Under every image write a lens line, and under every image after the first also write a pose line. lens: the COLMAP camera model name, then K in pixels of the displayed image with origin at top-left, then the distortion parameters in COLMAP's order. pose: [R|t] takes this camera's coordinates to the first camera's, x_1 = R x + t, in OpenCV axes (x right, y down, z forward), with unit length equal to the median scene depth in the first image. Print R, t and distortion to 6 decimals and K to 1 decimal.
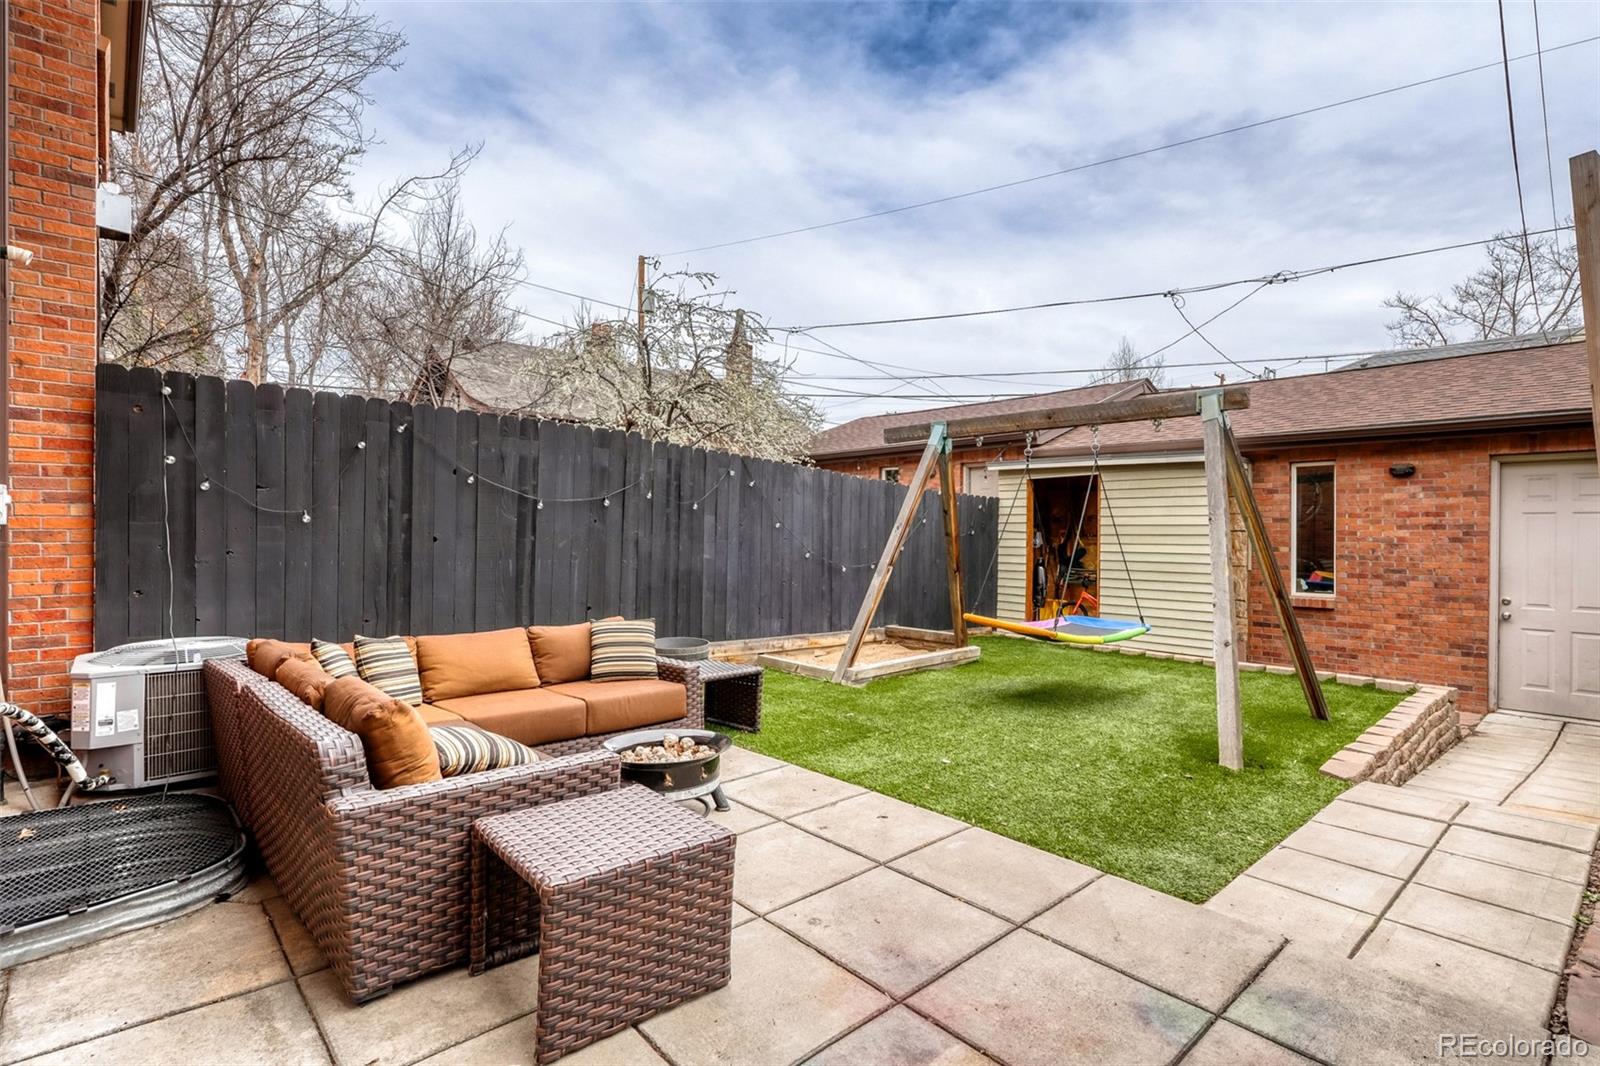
lens RADIAL K [[778.7, 0, 799.5], [0, 778.7, 528.0], [0, 0, 1]] dist [0.001442, -0.006529]
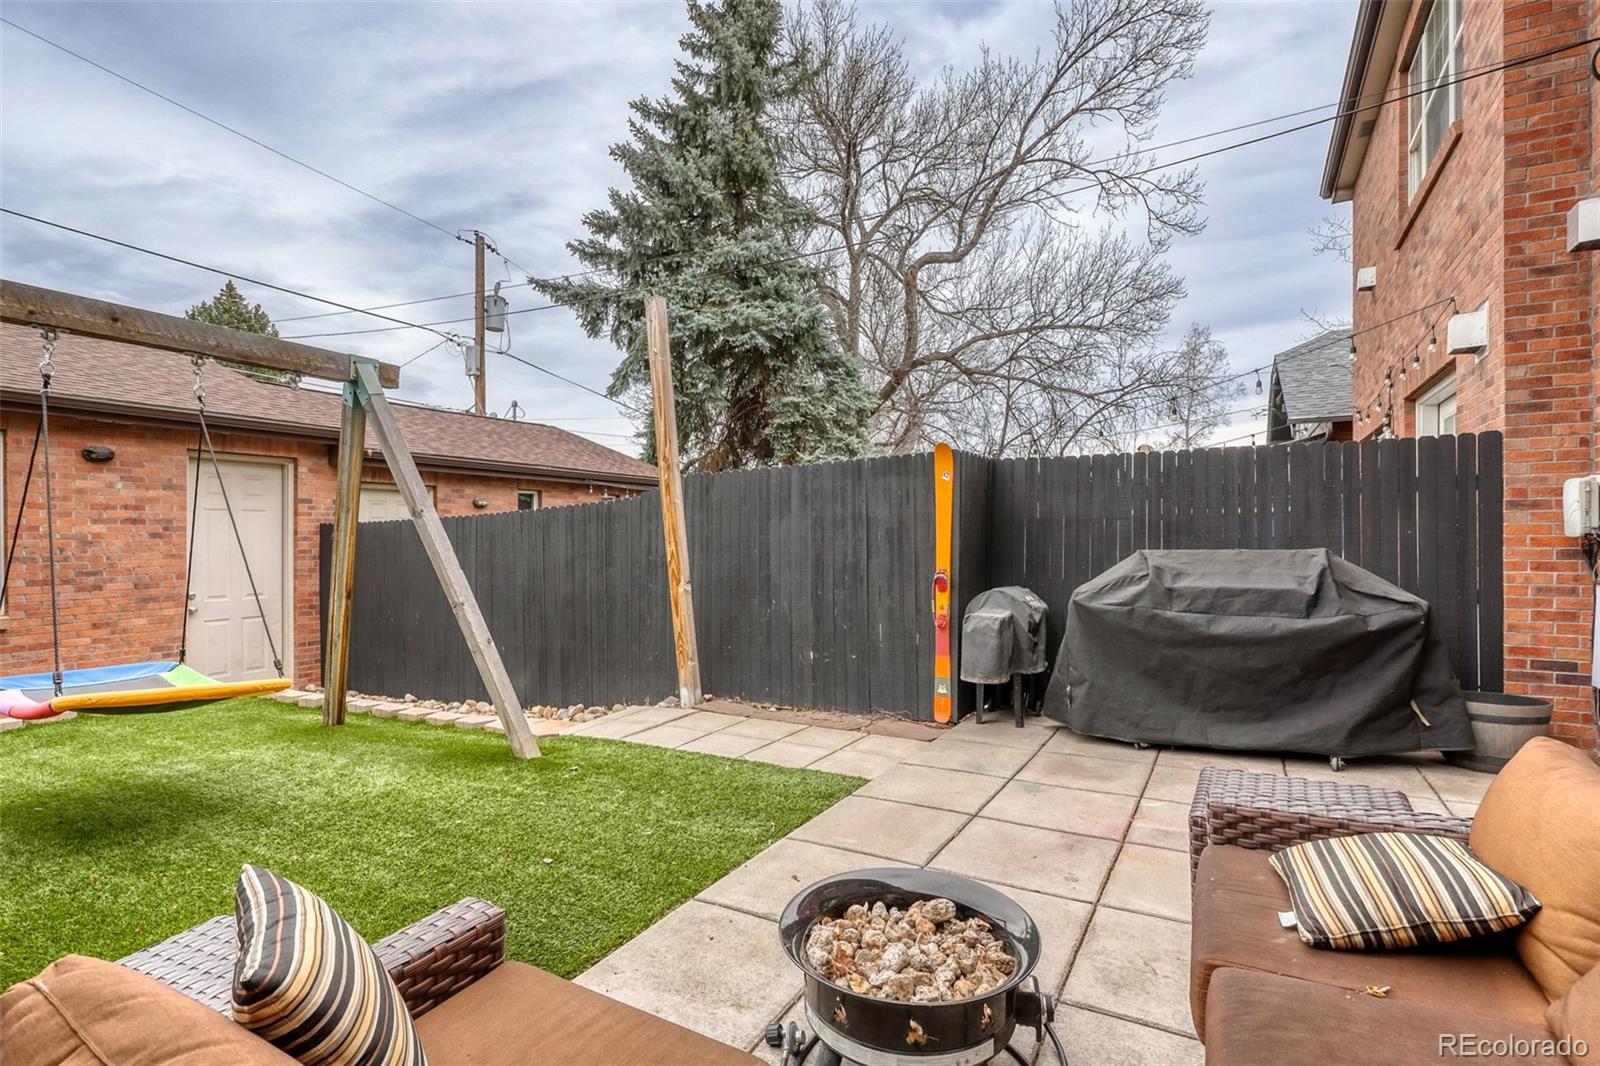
lens RADIAL K [[778.7, 0, 799.5], [0, 778.7, 528.0], [0, 0, 1]] dist [0.001442, -0.006529]
pose [[-0.330660, 0.003497, 0.943743, -0.288411], [-0.002002, 0.999988, -0.004407, 0.008657], [-0.943748, -0.003347, -0.330649, 0.566563]]
